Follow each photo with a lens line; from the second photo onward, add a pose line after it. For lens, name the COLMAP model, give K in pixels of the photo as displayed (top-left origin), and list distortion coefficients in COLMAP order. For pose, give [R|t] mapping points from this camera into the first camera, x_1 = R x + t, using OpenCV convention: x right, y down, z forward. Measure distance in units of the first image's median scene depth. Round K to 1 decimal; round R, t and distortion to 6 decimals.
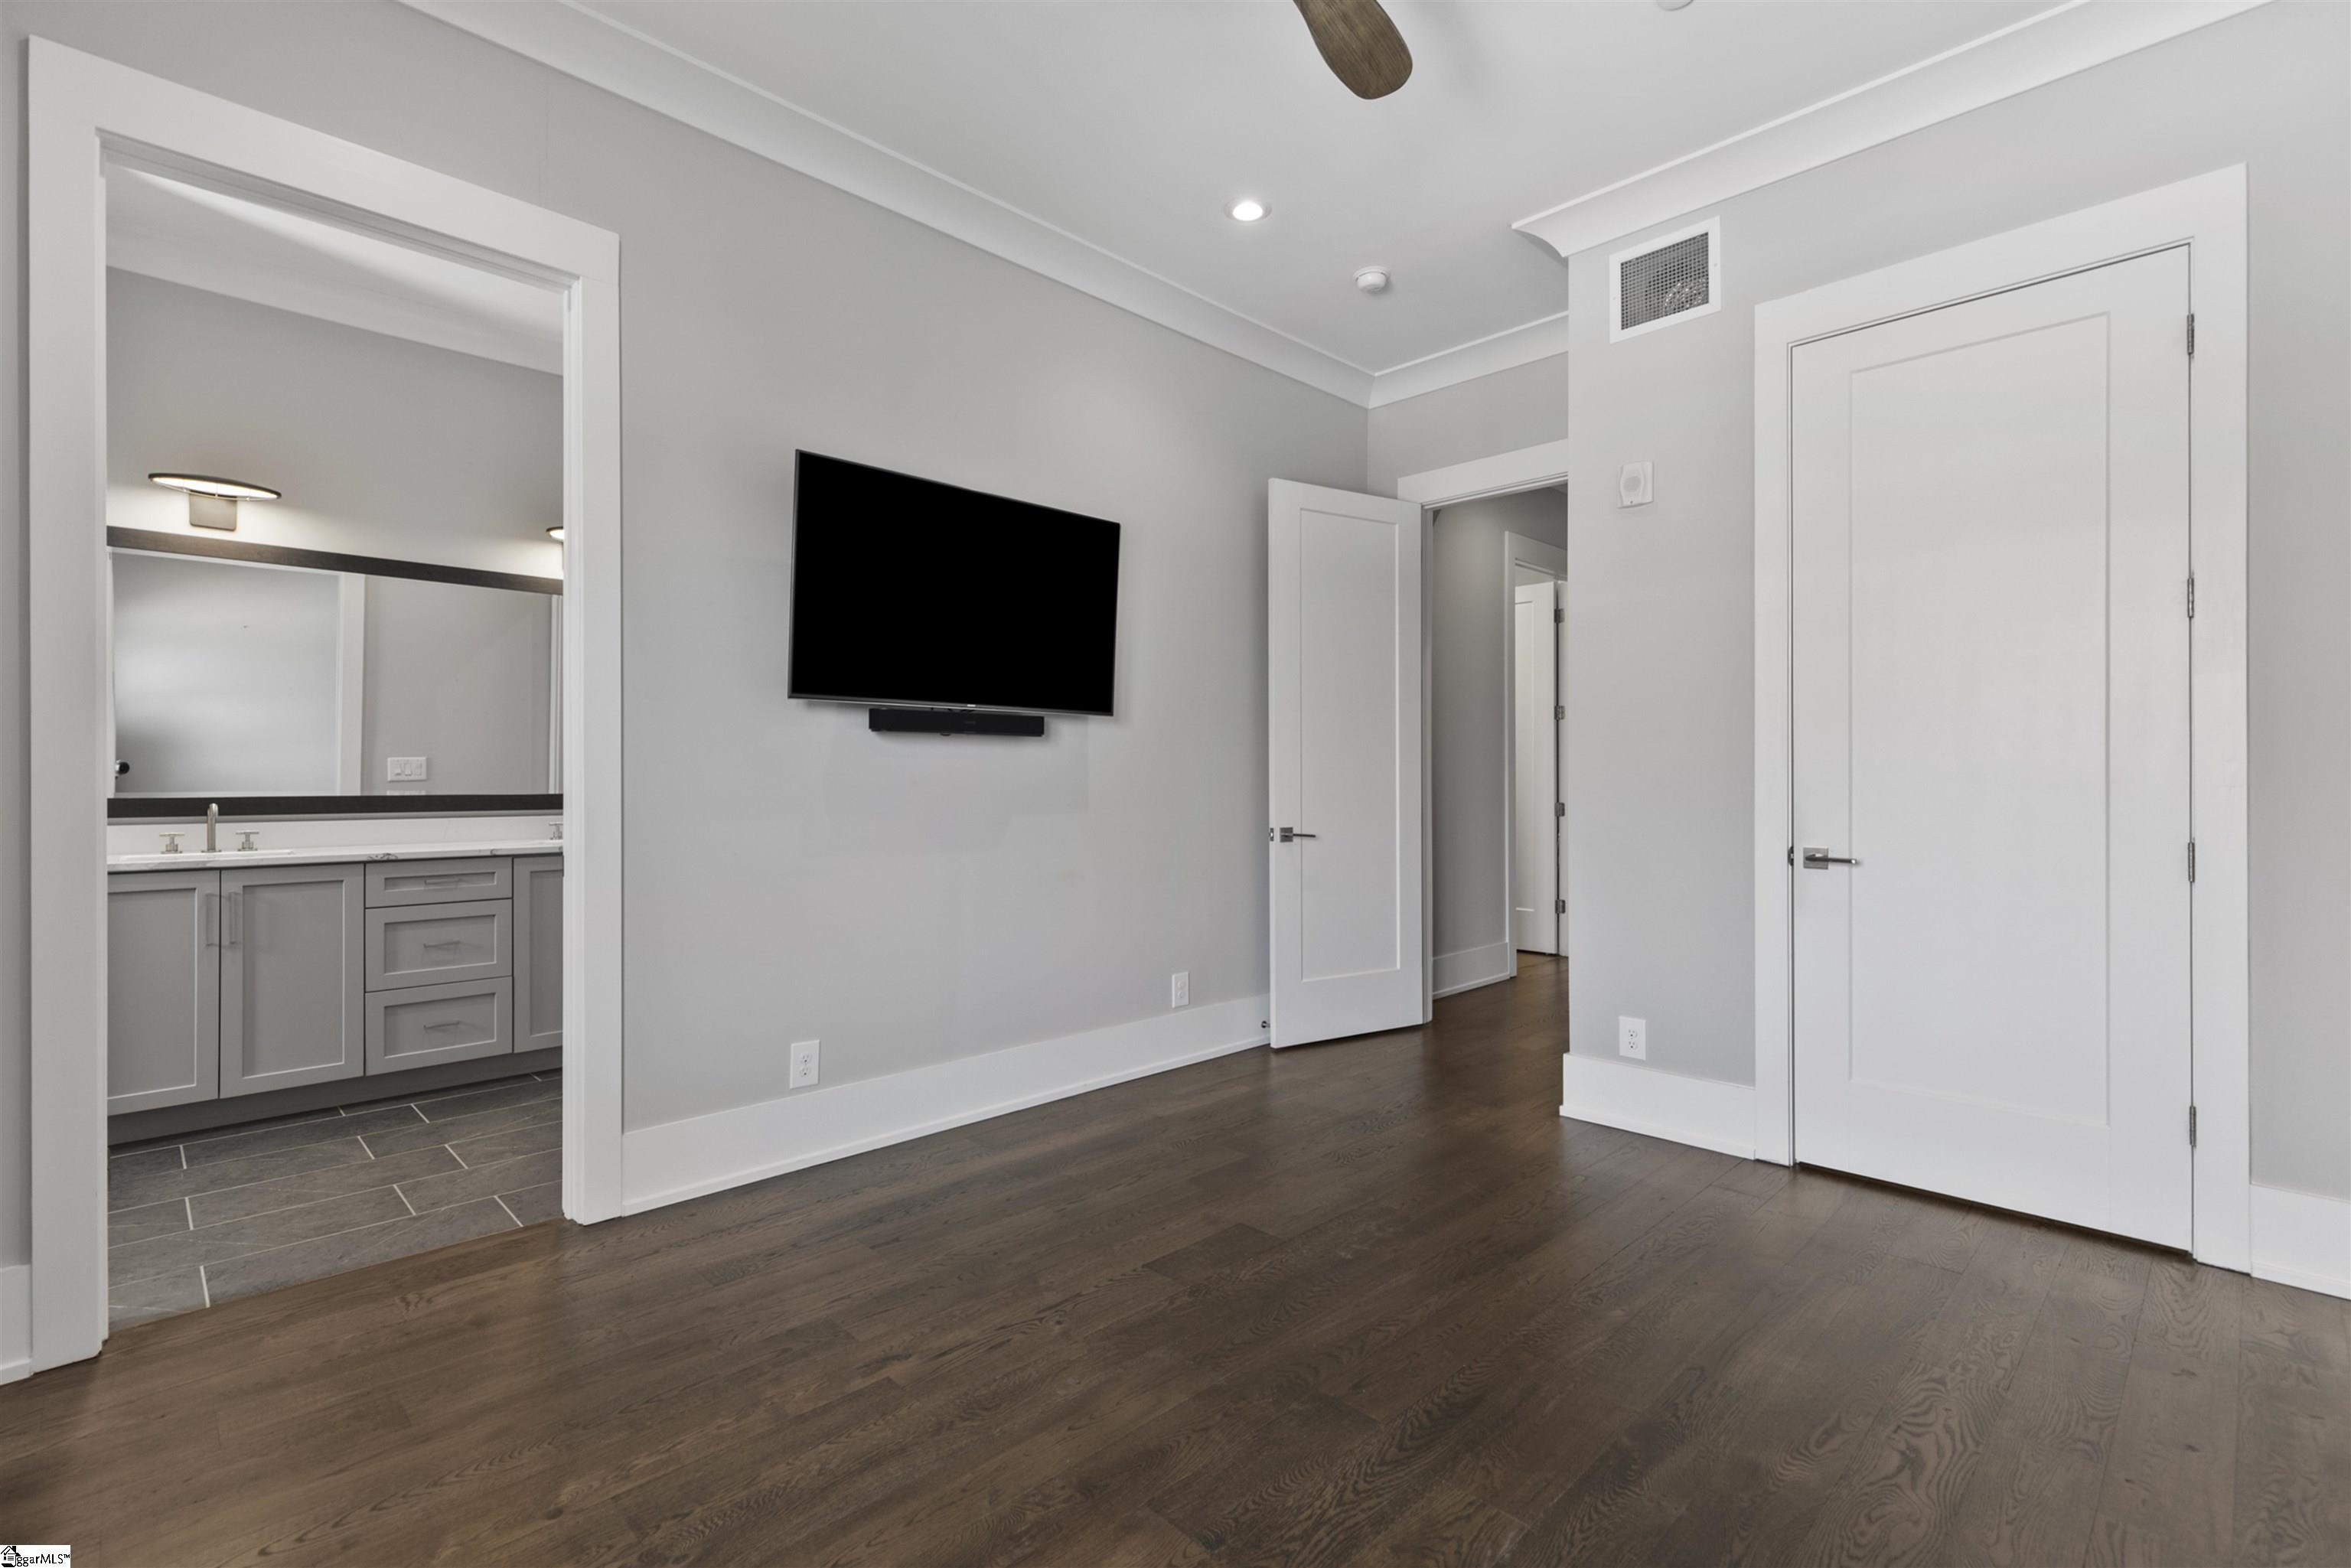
lens RADIAL K [[1064.3, 0, 1175.7], [0, 1064.3, 779.7], [0, 0, 1]] dist [0.005120, 0.000467]
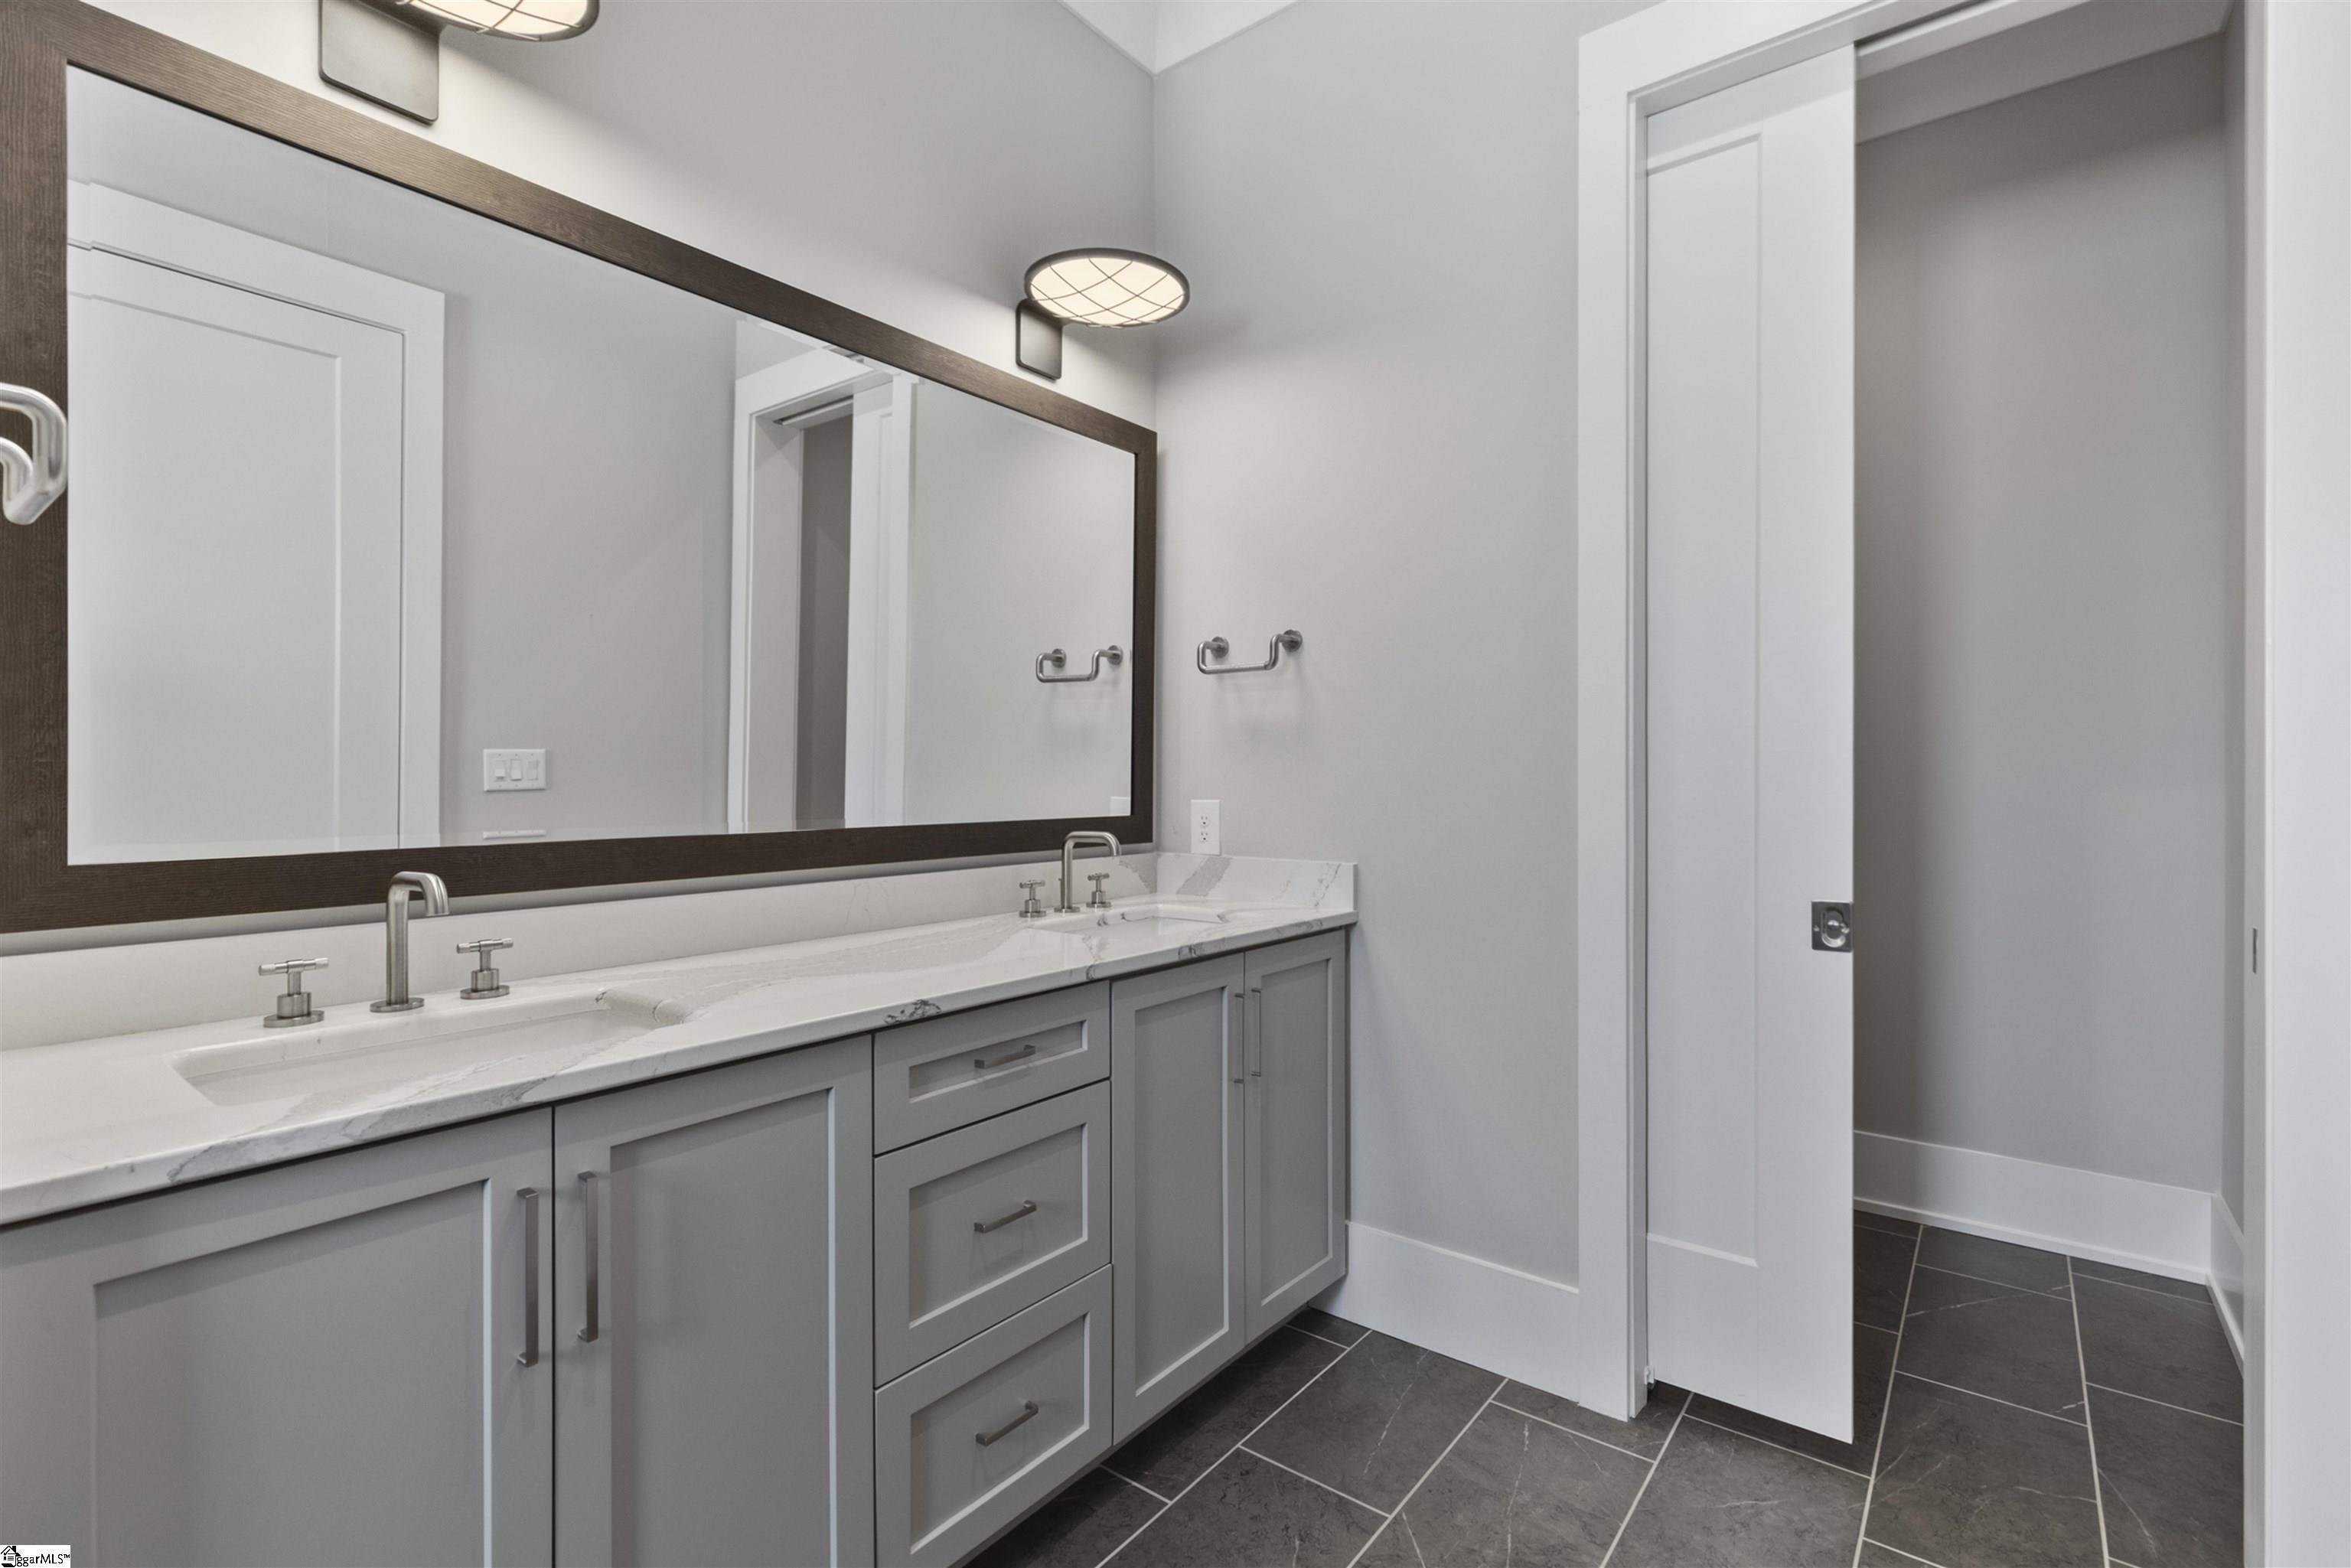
lens RADIAL K [[1064.3, 0, 1168.3], [0, 1064.3, 803.4], [0, 0, 1]] dist [0.005120, 0.000467]
pose [[0.993034, -0.003936, 0.117764, -0.688885], [0.001371, 0.999760, 0.021854, -0.006025], [-0.117821, -0.021541, 0.992801, 0.622785]]
